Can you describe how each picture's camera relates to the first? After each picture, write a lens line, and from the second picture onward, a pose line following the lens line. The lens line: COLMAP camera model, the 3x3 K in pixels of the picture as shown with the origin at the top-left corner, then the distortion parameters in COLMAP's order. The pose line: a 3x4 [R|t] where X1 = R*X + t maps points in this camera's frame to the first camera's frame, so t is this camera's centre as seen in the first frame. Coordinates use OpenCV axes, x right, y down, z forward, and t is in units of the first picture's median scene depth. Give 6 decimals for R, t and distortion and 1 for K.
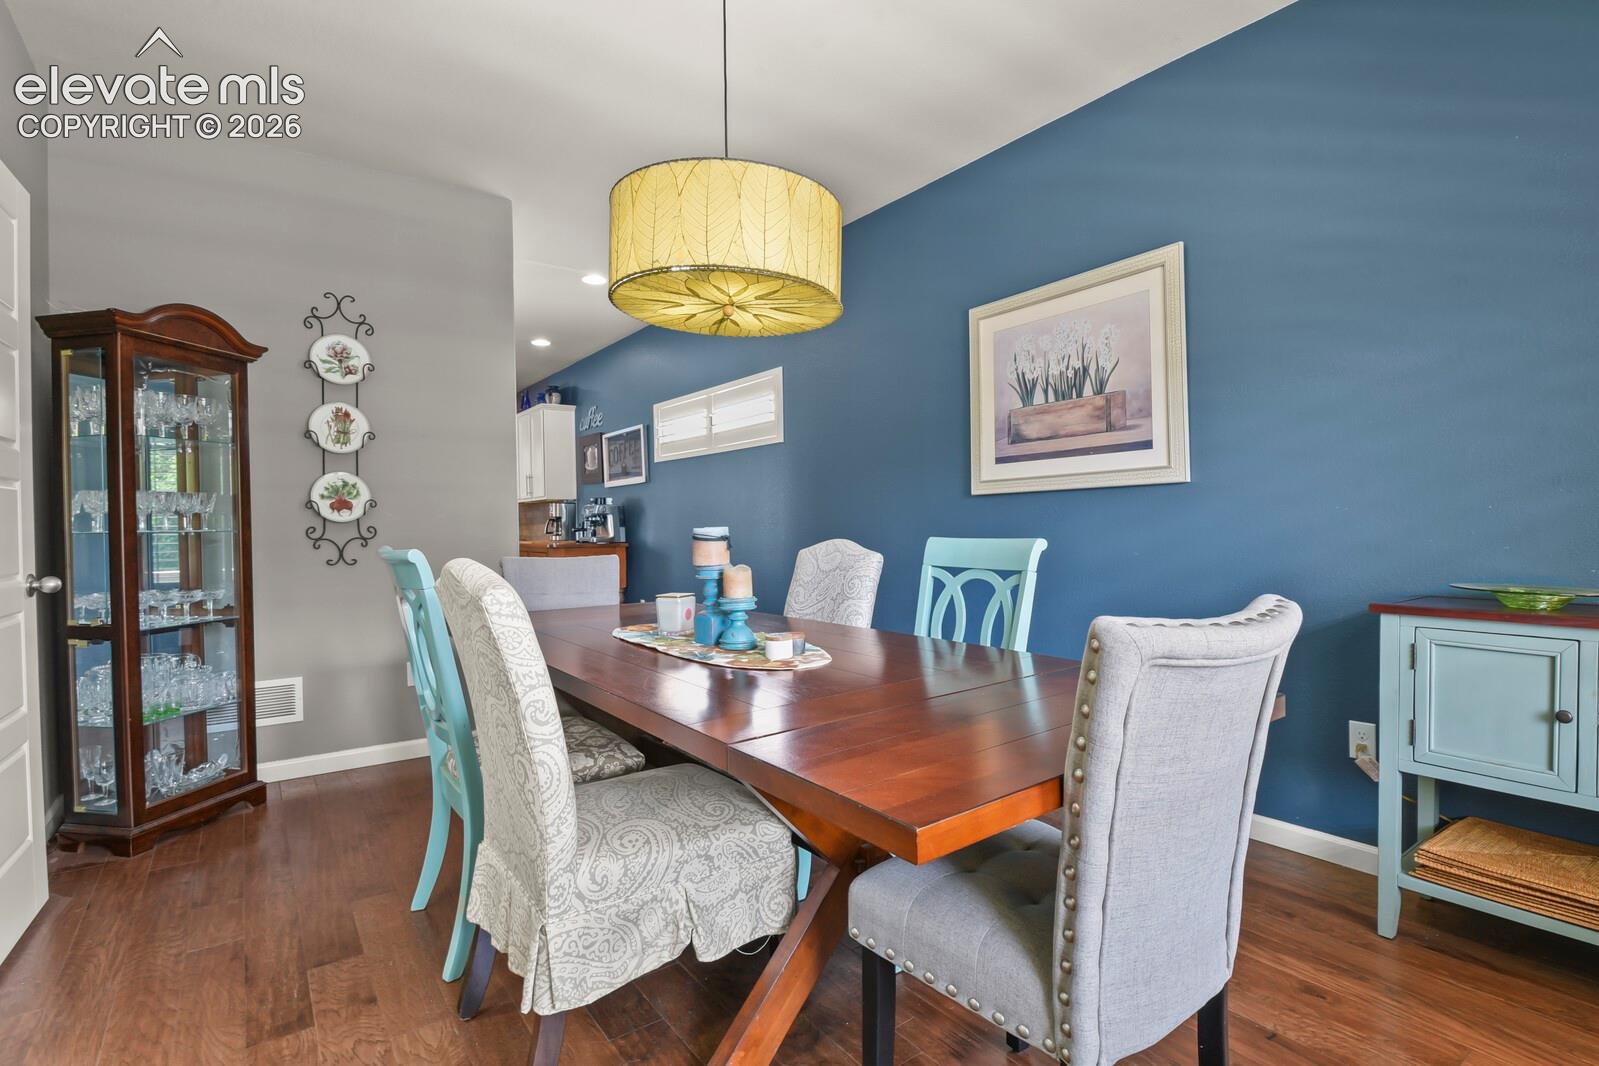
lens RADIAL K [[776.4, 0, 806.9], [0, 776.4, 533.8], [0, 0, 1]] dist [-0.004375, -0.007931]
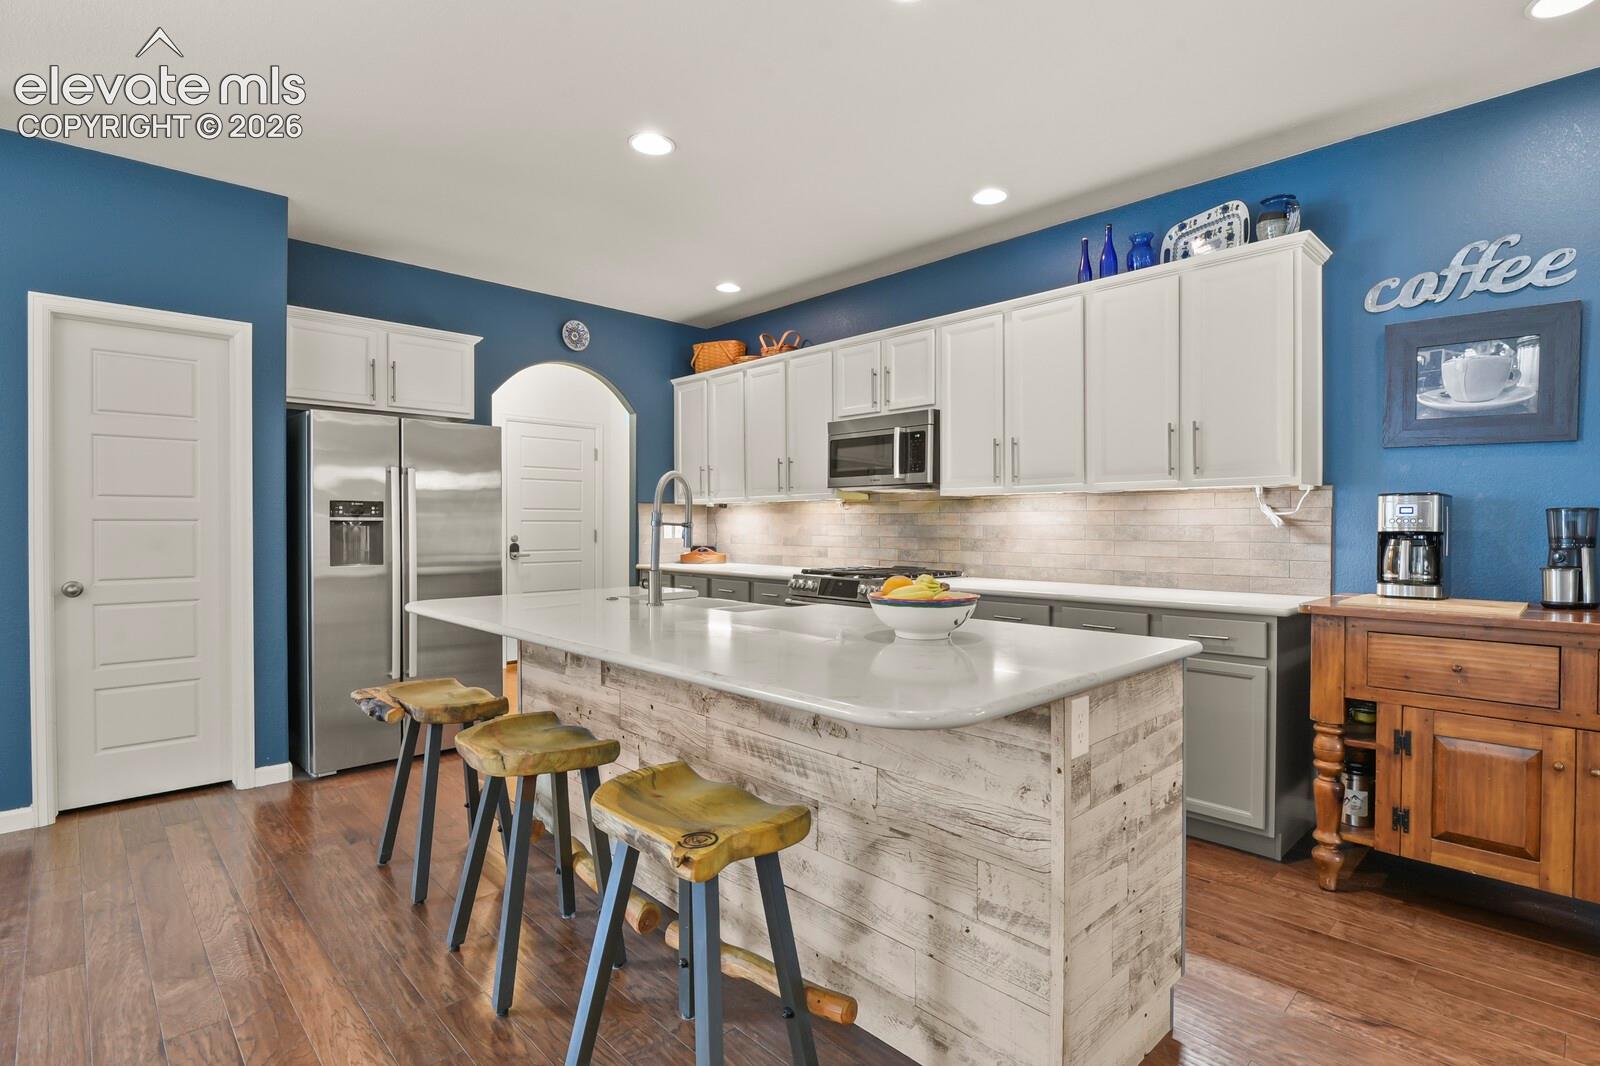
lens RADIAL K [[776.9, 0, 806.2], [0, 776.9, 532.6], [0, 0, 1]] dist [-0.004375, -0.007931]
pose [[0.988444, 0.011321, 0.151160, -1.385599], [-0.010581, 0.999928, -0.005695, -0.035222], [-0.151213, 0.004030, 0.988493, 1.439593]]
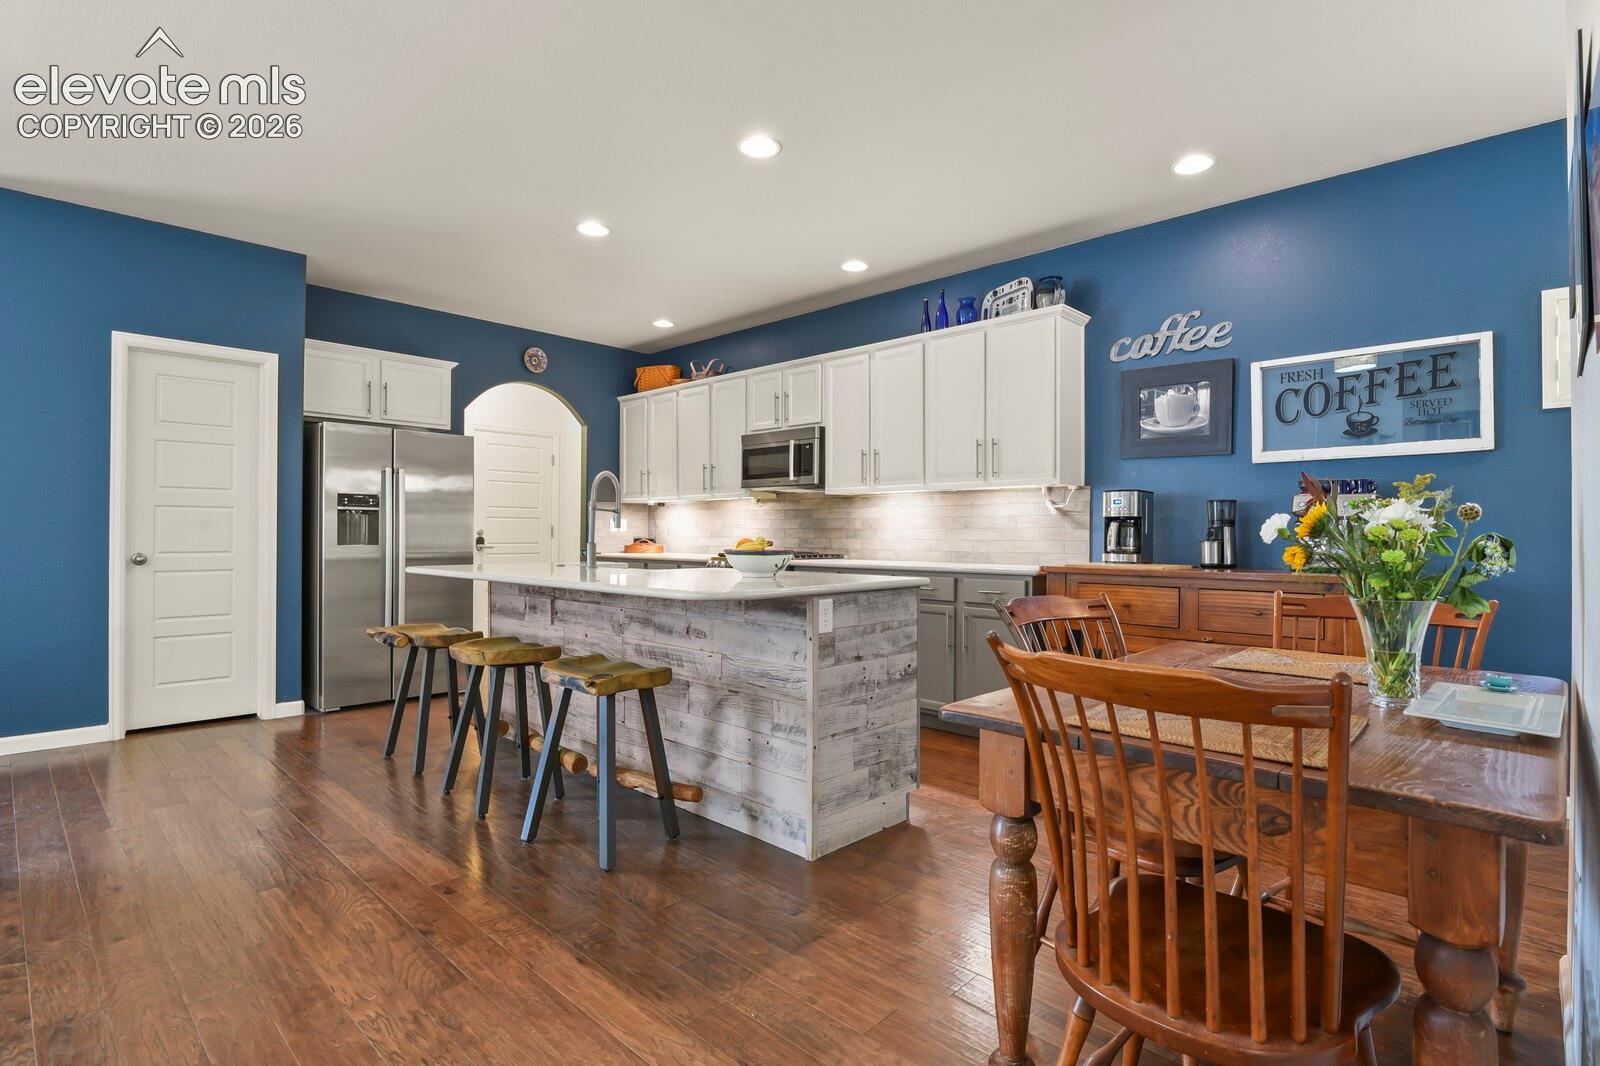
lens RADIAL K [[776.9, 0, 805.5], [0, 776.9, 533.2], [0, 0, 1]] dist [-0.004375, -0.007931]
pose [[0.980483, 0.017687, 0.195804, -1.336151], [-0.014530, 0.999740, -0.017547, 0.002258], [-0.196064, 0.014360, 0.980486, 1.112593]]
